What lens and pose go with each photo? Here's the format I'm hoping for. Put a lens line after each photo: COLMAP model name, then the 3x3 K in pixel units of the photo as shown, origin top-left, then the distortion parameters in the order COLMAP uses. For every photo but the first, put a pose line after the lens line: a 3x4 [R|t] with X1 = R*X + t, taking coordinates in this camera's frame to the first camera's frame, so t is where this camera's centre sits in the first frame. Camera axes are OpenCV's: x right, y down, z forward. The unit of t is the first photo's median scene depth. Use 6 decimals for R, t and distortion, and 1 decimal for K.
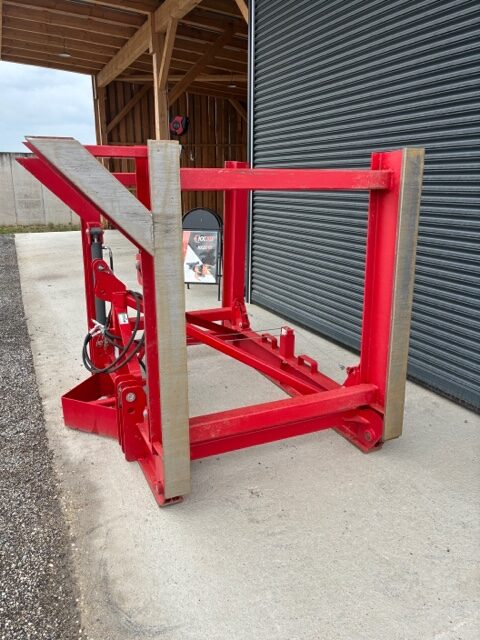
lens RADIAL K [[482.0, 0, 237.9], [0, 482.0, 321.0], [0, 0, 1]] dist [0.032026, -0.023043]
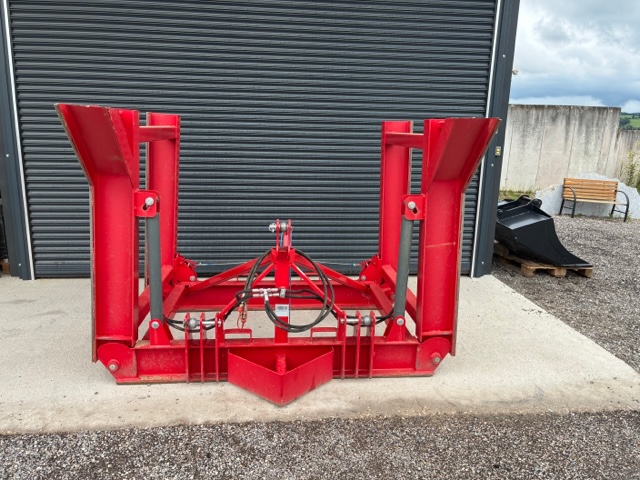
lens RADIAL K [[482.0, 0, 319.0], [0, 482.0, 236.9], [0, 0, 1]] dist [0.032026, -0.023043]
pose [[0.323918, -0.196392, 0.925477, -1.144318], [0.237690, 0.963735, 0.121319, -0.187272], [-0.915740, 0.180679, 0.358852, 0.571395]]
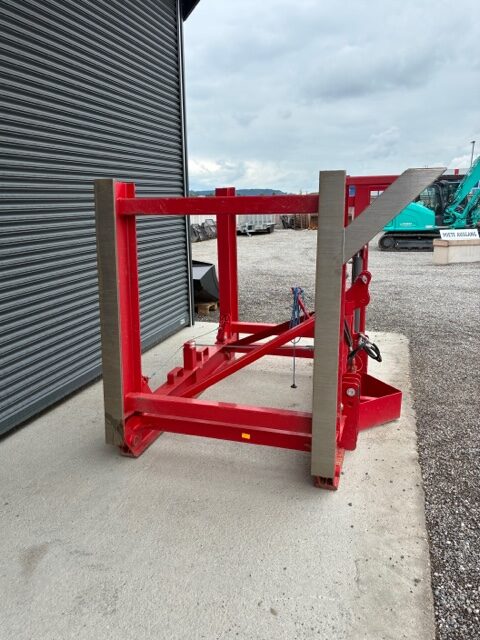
lens RADIAL K [[482.0, 0, 241.3], [0, 482.0, 320.7], [0, 0, 1]] dist [0.032026, -0.023043]
pose [[-0.739489, -0.144890, 0.657391, -0.812730], [0.204721, 0.881903, 0.424661, -0.545178], [-0.641284, 0.448613, -0.622495, 1.883730]]
